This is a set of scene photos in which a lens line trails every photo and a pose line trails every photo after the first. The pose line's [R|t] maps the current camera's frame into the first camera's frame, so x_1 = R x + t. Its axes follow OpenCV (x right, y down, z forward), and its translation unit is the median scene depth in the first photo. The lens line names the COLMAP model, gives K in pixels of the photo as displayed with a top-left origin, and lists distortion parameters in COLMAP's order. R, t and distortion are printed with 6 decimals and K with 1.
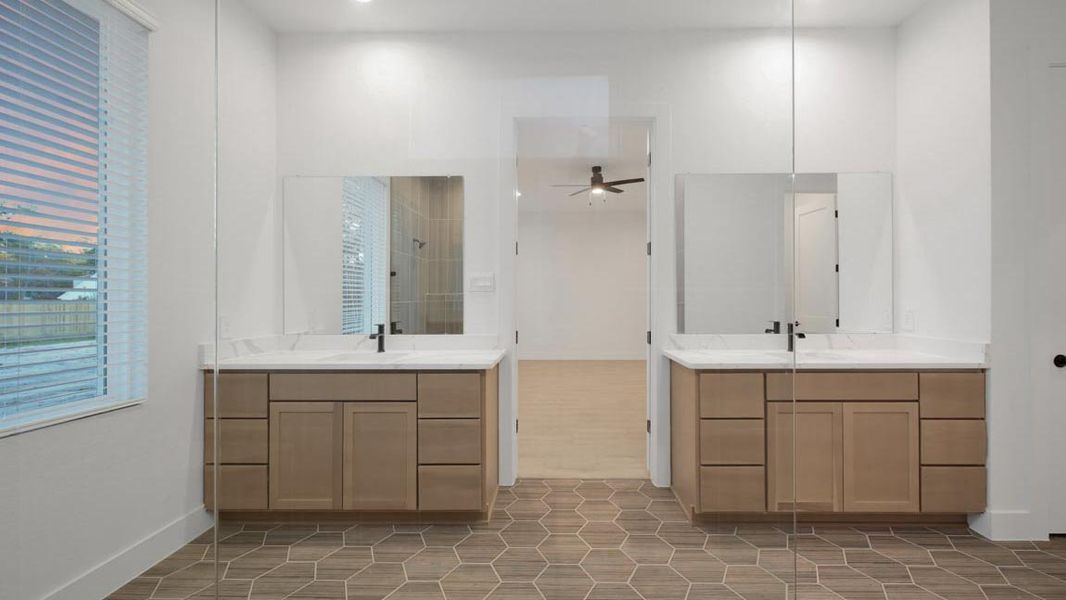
lens RADIAL K [[393.6, 0, 538.7], [0, 393.6, 294.5], [0, 0, 1]] dist [0.002399, -0.001104]
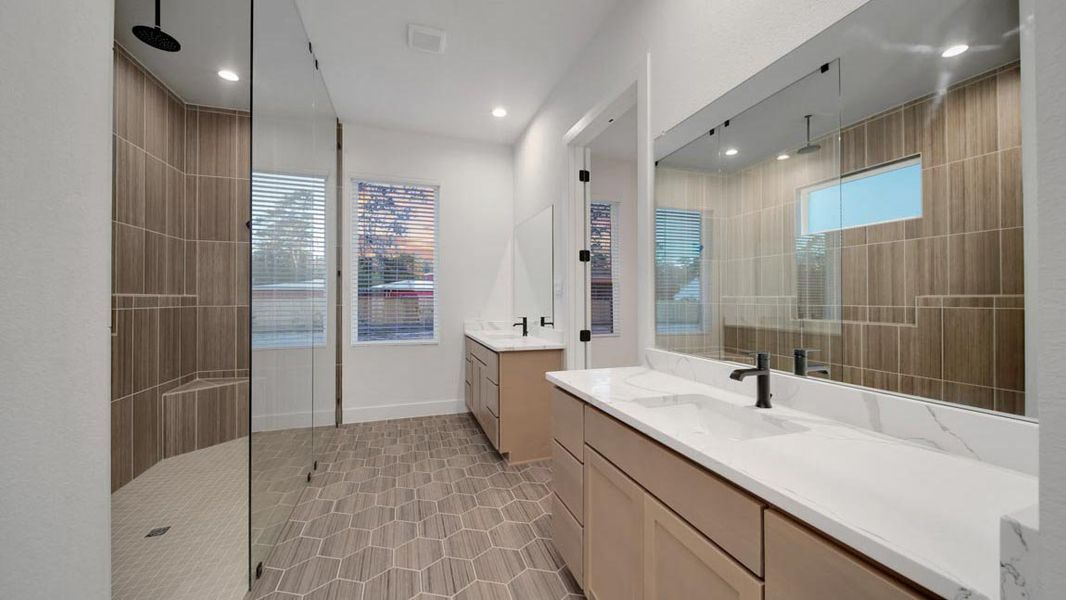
lens RADIAL K [[393.6, 0, 537.1], [0, 393.6, 295.8], [0, 0, 1]] dist [0.002399, -0.001104]
pose [[0.344984, 0.001879, -0.938607, 1.017960], [-0.003355, 0.999994, 0.000769, -0.005021], [0.938602, 0.002884, 0.344989, 0.537842]]
